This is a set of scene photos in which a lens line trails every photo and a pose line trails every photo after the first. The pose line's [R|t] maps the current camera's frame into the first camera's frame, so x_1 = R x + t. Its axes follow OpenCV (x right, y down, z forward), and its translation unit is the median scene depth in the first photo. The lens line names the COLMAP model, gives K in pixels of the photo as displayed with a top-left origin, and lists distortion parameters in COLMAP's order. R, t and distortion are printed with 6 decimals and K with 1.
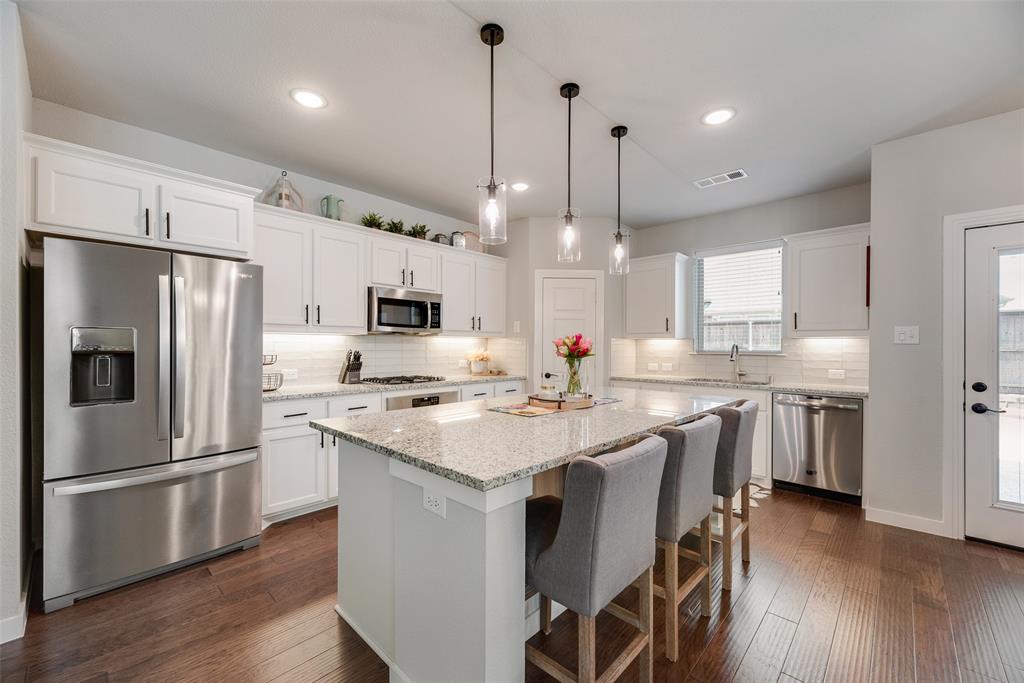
lens RADIAL K [[413.2, 0, 515.2], [0, 413.2, 342.7], [0, 0, 1]] dist [0.002322, -0.000297]
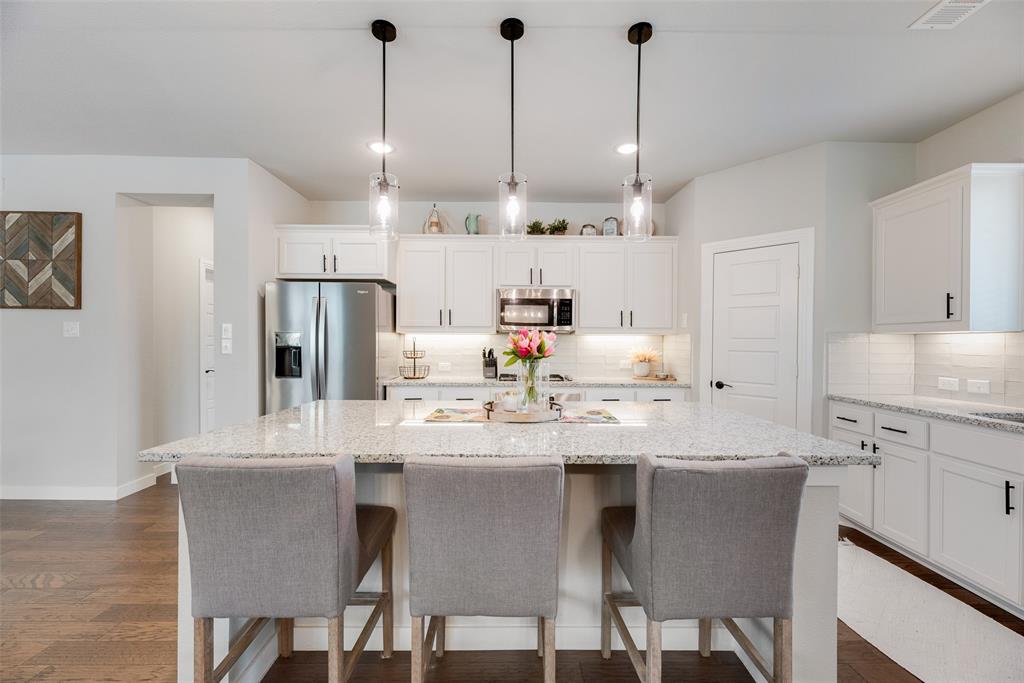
lens RADIAL K [[413.2, 0, 515.2], [0, 413.2, 342.7], [0, 0, 1]] dist [0.002322, -0.000297]
pose [[0.684848, -0.000009, -0.728686, 0.429006], [0.001605, 0.999998, 0.001496, 0.002675], [0.728684, -0.002194, 0.684846, 0.265039]]
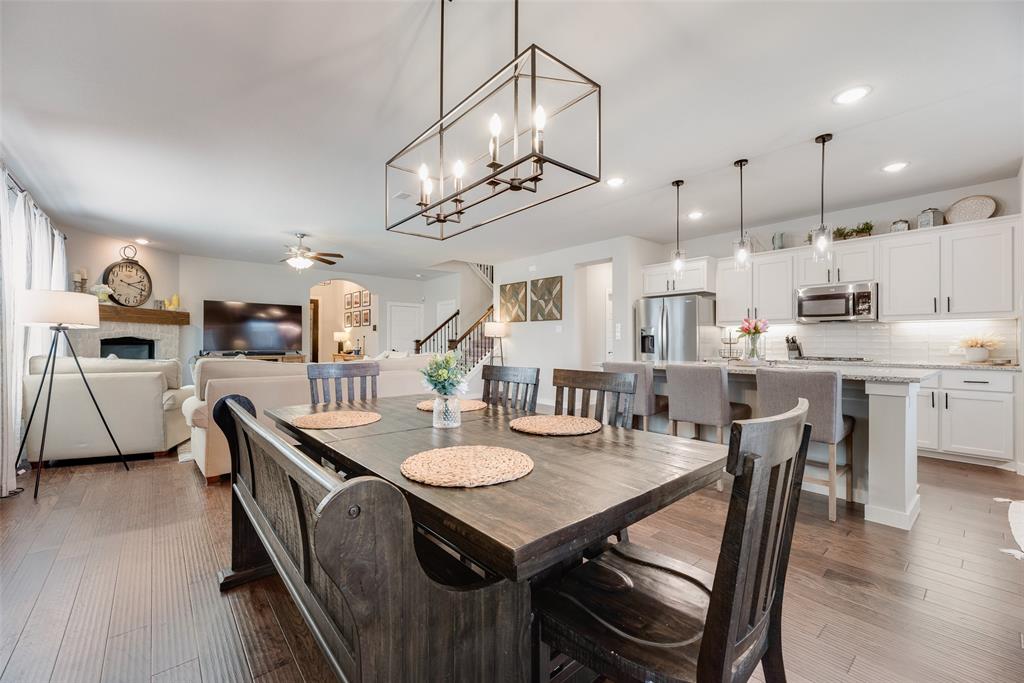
lens RADIAL K [[415.7, 0, 512.0], [0, 415.7, 341.5], [0, 0, 1]] dist [0.014435, -0.000114]
pose [[-0.113952, -0.008691, -0.993448, 1.051745], [0.002245, 0.999957, -0.009005, 0.045530], [0.993484, -0.003257, -0.113928, 0.190576]]
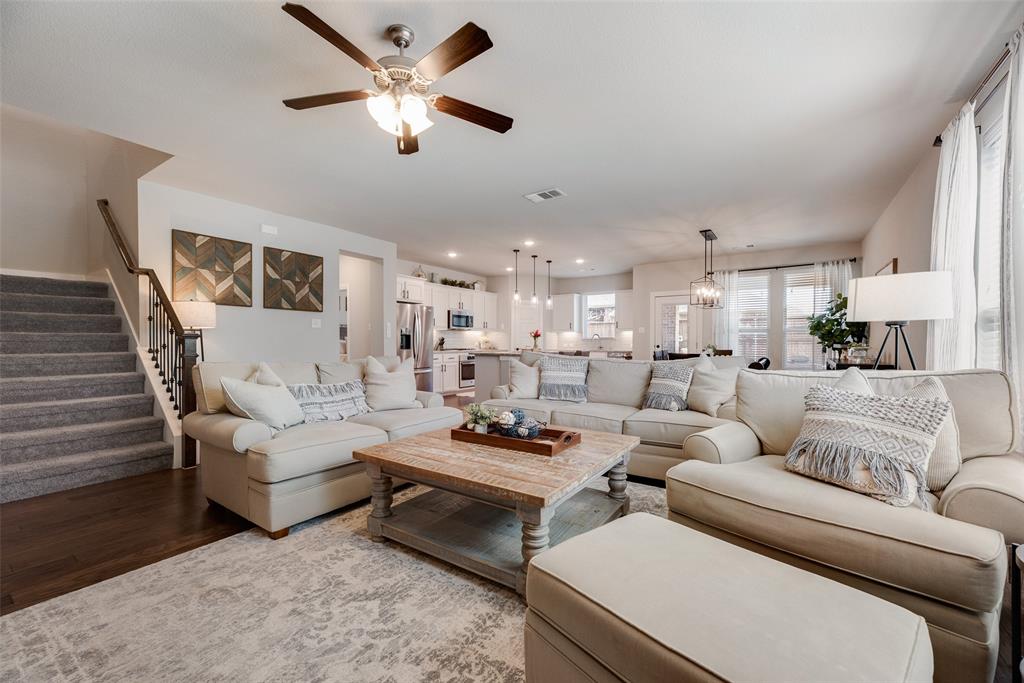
lens RADIAL K [[413.2, 0, 515.2], [0, 413.2, 342.7], [0, 0, 1]] dist [0.002322, -0.000297]
pose [[0.987170, -0.003065, 0.159645, -0.324437], [0.001673, 0.999959, 0.008852, 0.030763], [-0.159666, -0.008471, 0.987135, -1.323725]]
